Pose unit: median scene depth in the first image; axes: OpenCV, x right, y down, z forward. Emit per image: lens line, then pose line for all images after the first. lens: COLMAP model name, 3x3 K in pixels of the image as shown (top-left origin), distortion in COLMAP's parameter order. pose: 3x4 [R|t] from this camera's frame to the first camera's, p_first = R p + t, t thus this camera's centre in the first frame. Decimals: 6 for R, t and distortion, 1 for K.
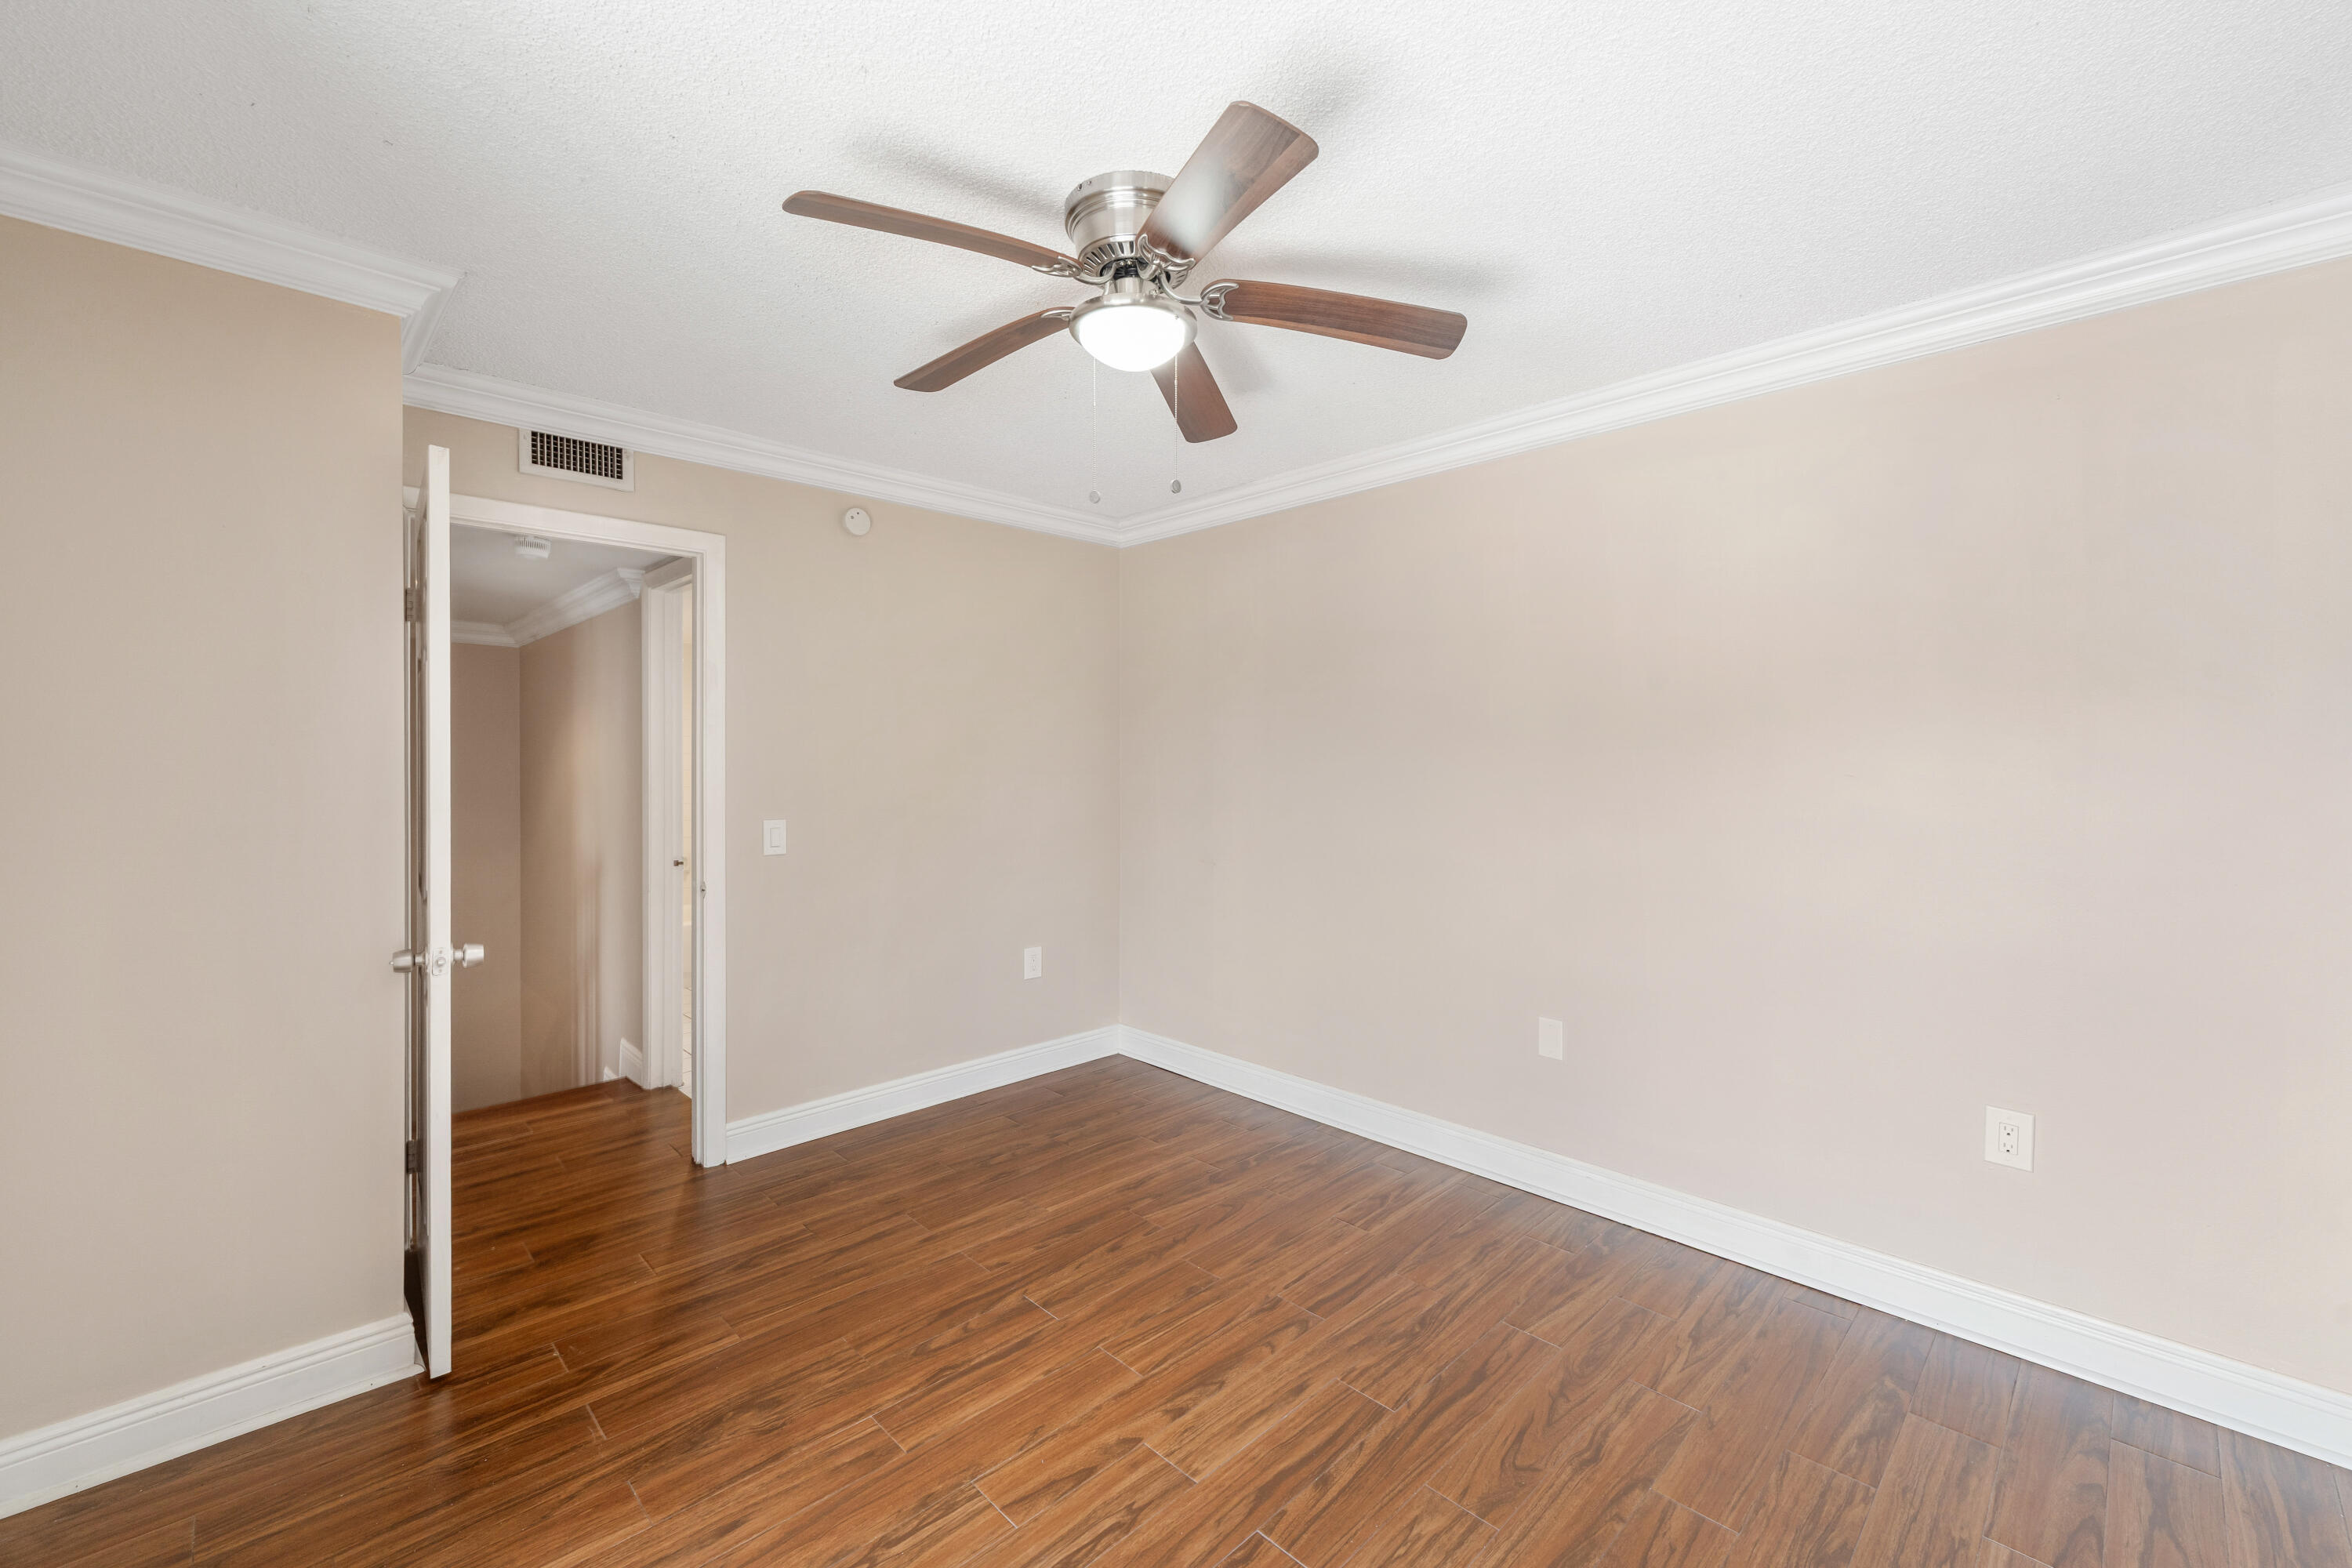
lens RADIAL K [[960.0, 0, 1163.3], [0, 960.0, 769.3], [0, 0, 1]] dist [-0.002482, -0.000141]
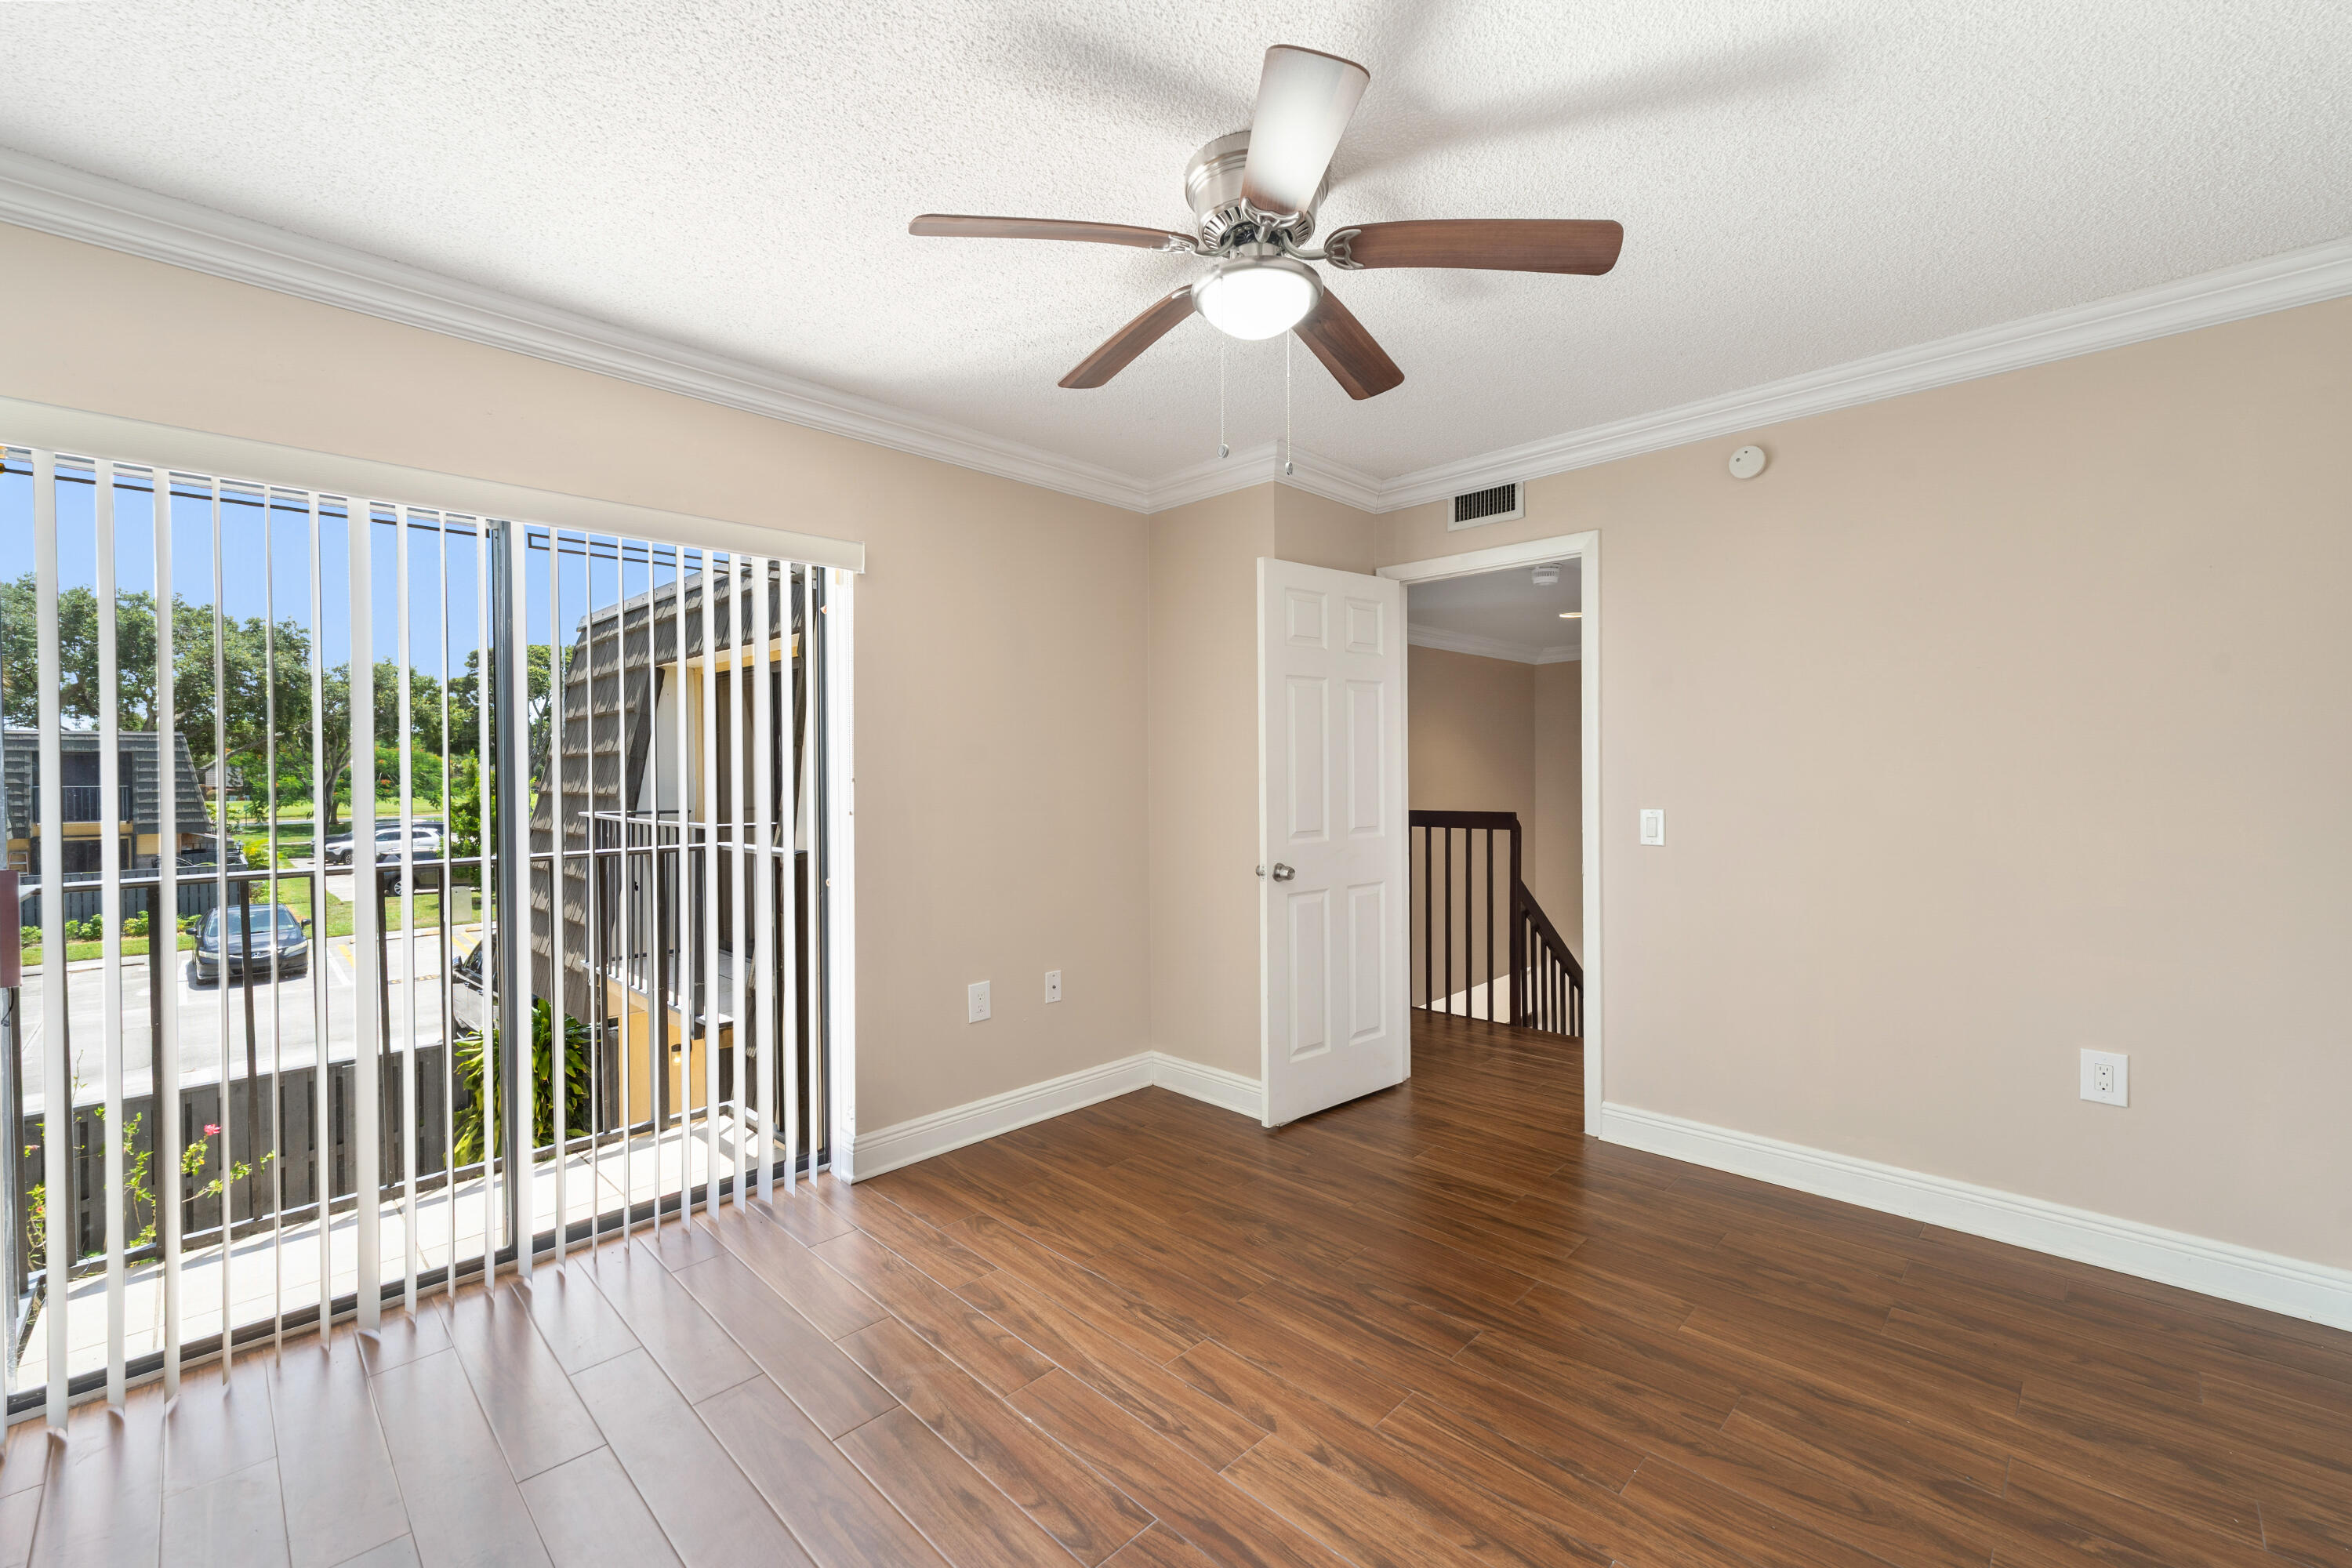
lens RADIAL K [[955.9, 0, 1181.4], [0, 955.9, 780.4], [0, 0, 1]] dist [-0.002419, 0.000353]
pose [[0.035088, 0.012091, -0.999311, 0.837152], [-0.003949, 0.999921, 0.011959, 0.023349], [0.999376, 0.003527, 0.035133, 0.777626]]
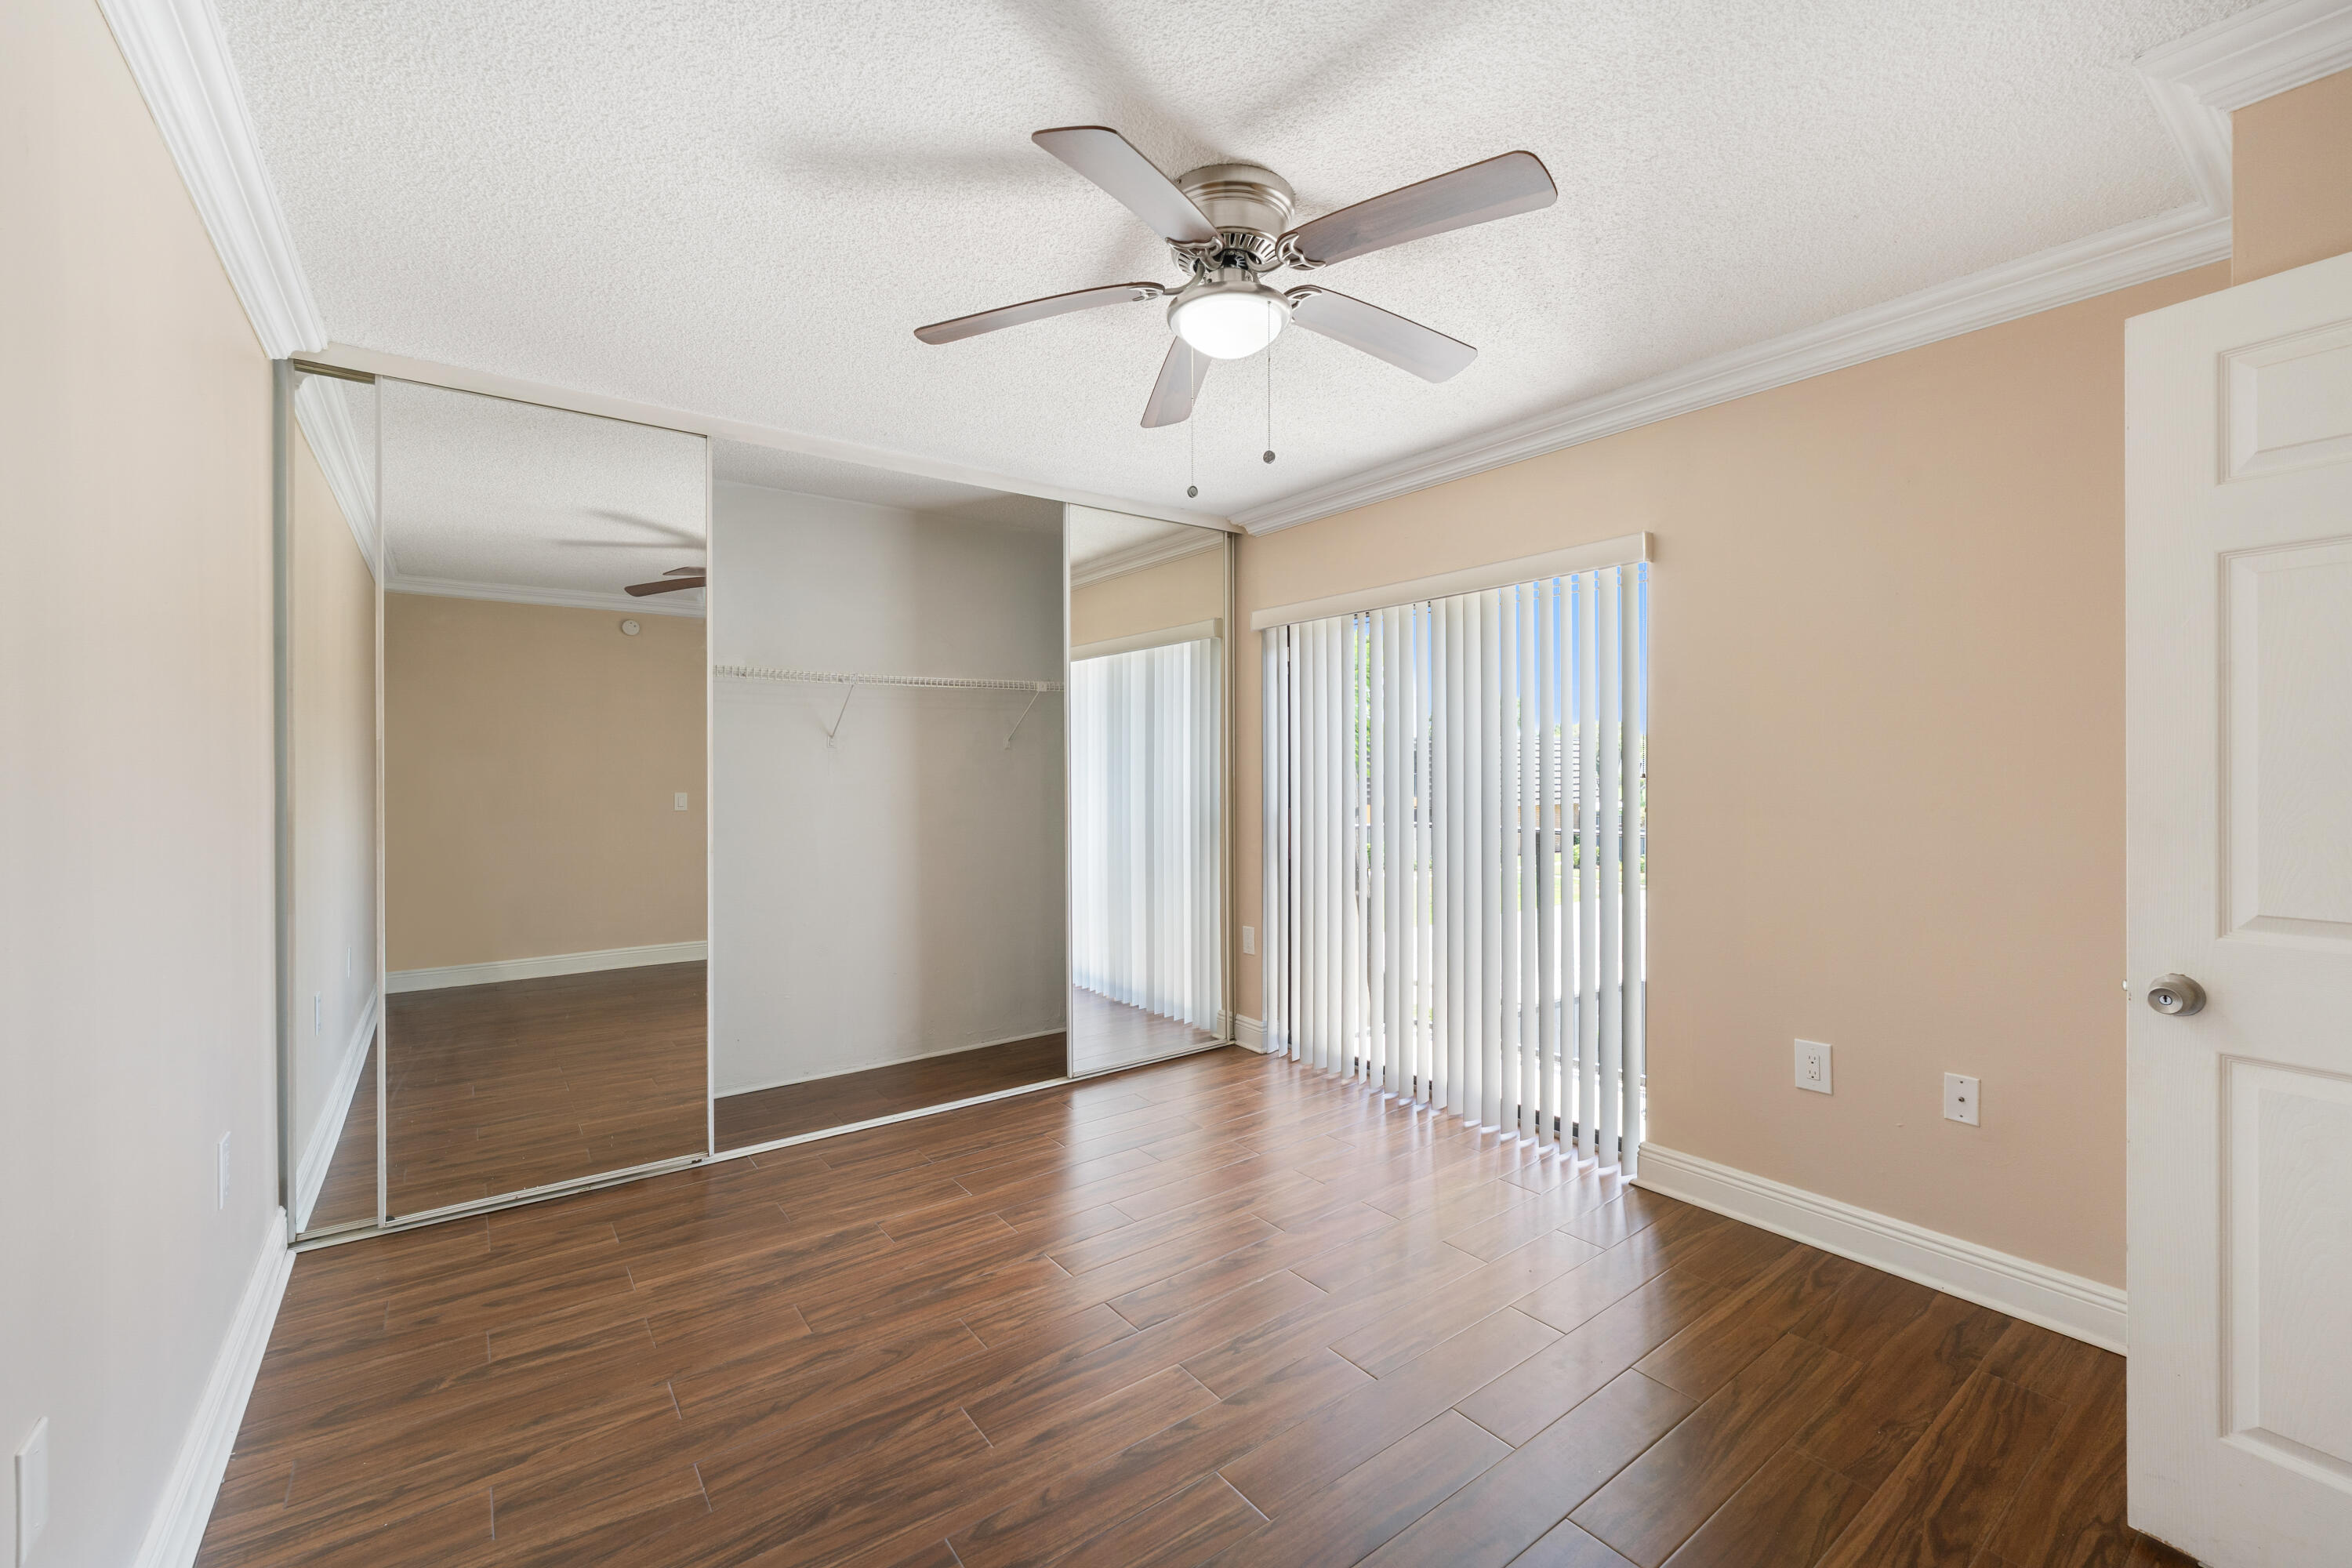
lens RADIAL K [[955.9, 0, 1181.4], [0, 955.9, 780.4], [0, 0, 1]] dist [-0.002419, 0.000353]
pose [[-0.993395, 0.003609, 0.114691, -0.086420], [0.005734, 0.999818, 0.018198, 0.020405], [-0.114604, 0.018736, -0.993235, 1.784967]]
